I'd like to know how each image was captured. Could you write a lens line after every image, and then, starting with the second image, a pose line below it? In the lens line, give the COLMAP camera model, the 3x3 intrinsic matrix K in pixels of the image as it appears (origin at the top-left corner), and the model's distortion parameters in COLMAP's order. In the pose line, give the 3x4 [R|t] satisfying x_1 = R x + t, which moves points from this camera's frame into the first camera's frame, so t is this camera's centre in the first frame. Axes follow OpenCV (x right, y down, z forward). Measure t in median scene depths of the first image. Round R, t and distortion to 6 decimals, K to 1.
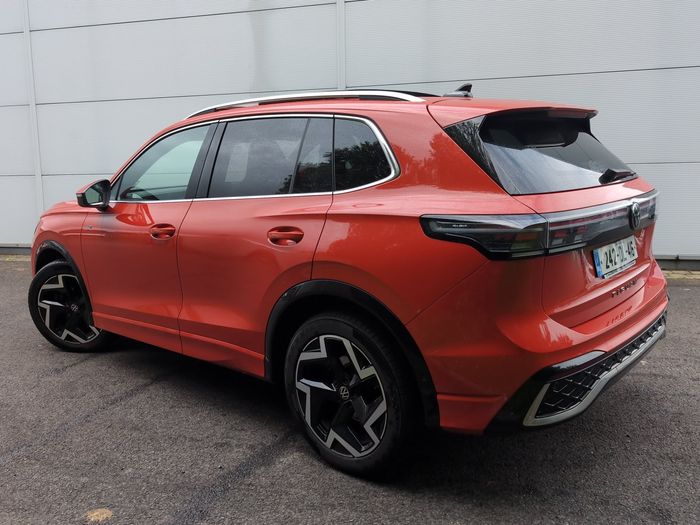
lens RADIAL K [[595.5, 0, 350.0], [0, 595.5, 262.5], [0, 0, 1]] dist [0.012786, 0.004839]
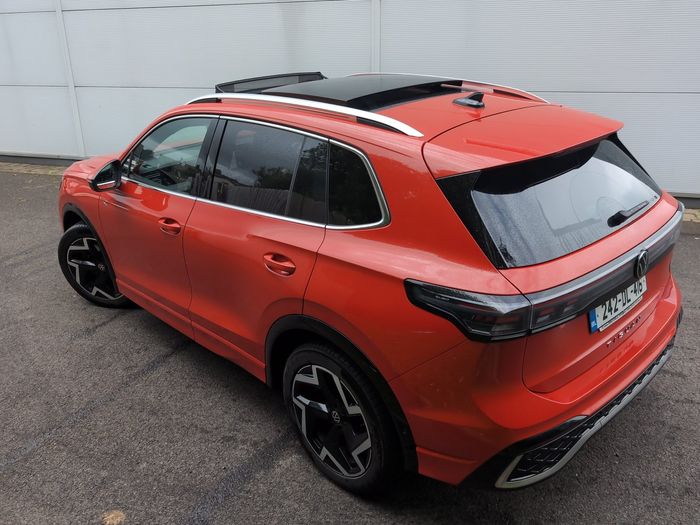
lens RADIAL K [[595.5, 0, 350.0], [0, 595.5, 262.5], [0, 0, 1]] dist [0.012786, 0.004839]
pose [[0.996271, 0.028946, -0.081276, 0.087895], [-0.010595, 0.975955, 0.217716, -0.259840], [0.085624, -0.216043, 0.972622, 0.041433]]
